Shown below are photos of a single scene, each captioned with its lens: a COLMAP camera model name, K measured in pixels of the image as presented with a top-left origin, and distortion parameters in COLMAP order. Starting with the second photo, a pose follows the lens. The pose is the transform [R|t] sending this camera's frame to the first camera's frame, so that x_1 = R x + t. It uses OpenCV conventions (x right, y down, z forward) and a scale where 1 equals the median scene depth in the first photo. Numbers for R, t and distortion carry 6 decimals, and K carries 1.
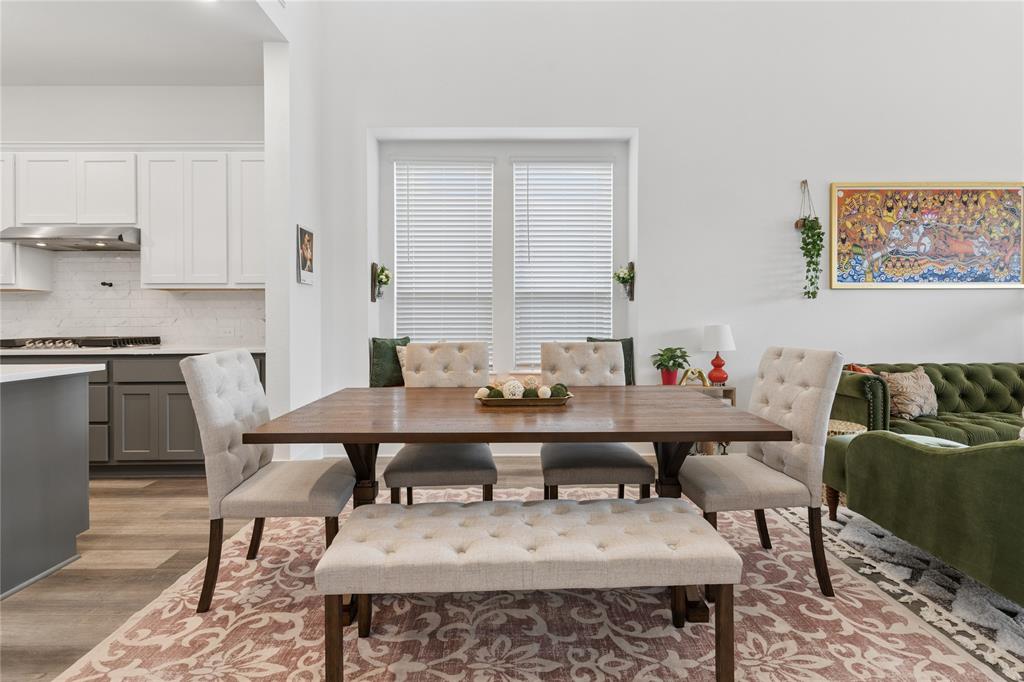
lens RADIAL K [[493.3, 0, 509.0], [0, 493.3, 322.4], [0, 0, 1]] dist [0.001116, -0.000369]
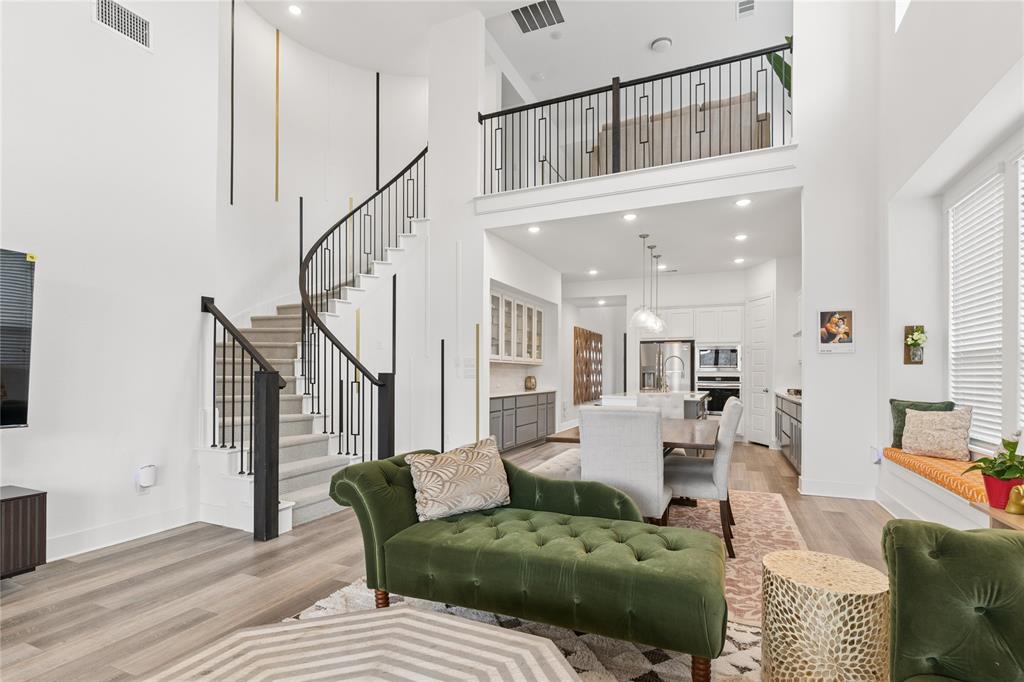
lens RADIAL K [[493.3, 0, 505.4], [0, 493.3, 371.3], [0, 0, 1]] dist [0.001116, -0.000369]
pose [[-0.421326, -0.003920, -0.906901, 1.016114], [-0.007454, 0.999972, -0.000860, -0.020757], [0.906879, 0.006398, -0.421343, 0.694917]]
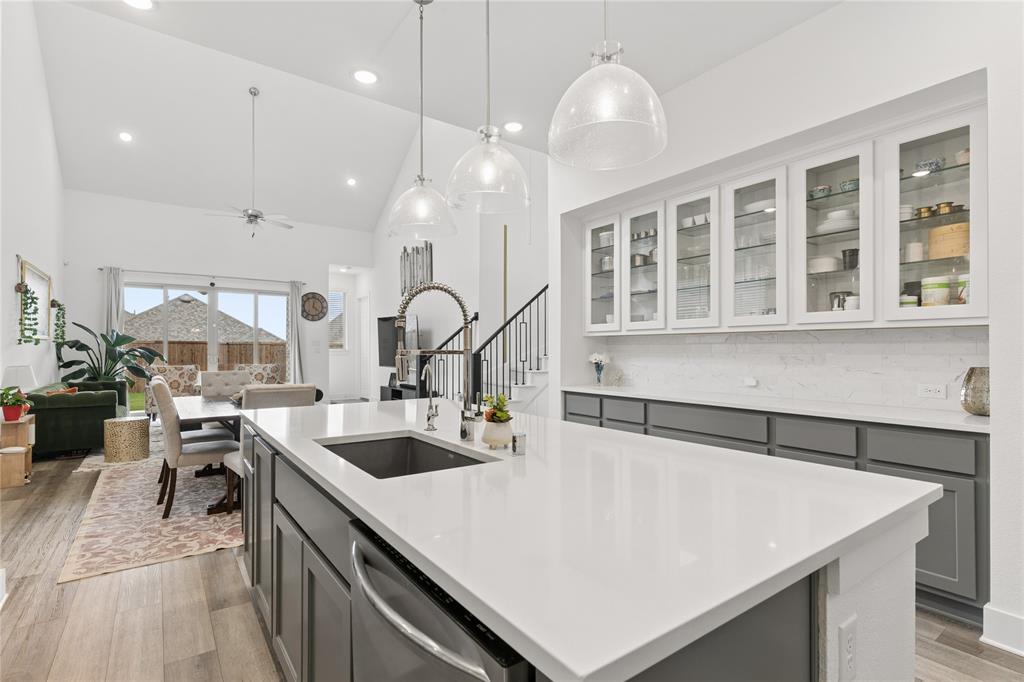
lens RADIAL K [[493.3, 0, 508.4], [0, 493.3, 343.2], [0, 0, 1]] dist [0.001116, -0.000369]
pose [[-0.573844, 0.013142, 0.818859, -1.228330], [0.005947, 0.999912, -0.011881, -0.028088], [-0.818943, -0.001948, -0.573872, 0.688611]]
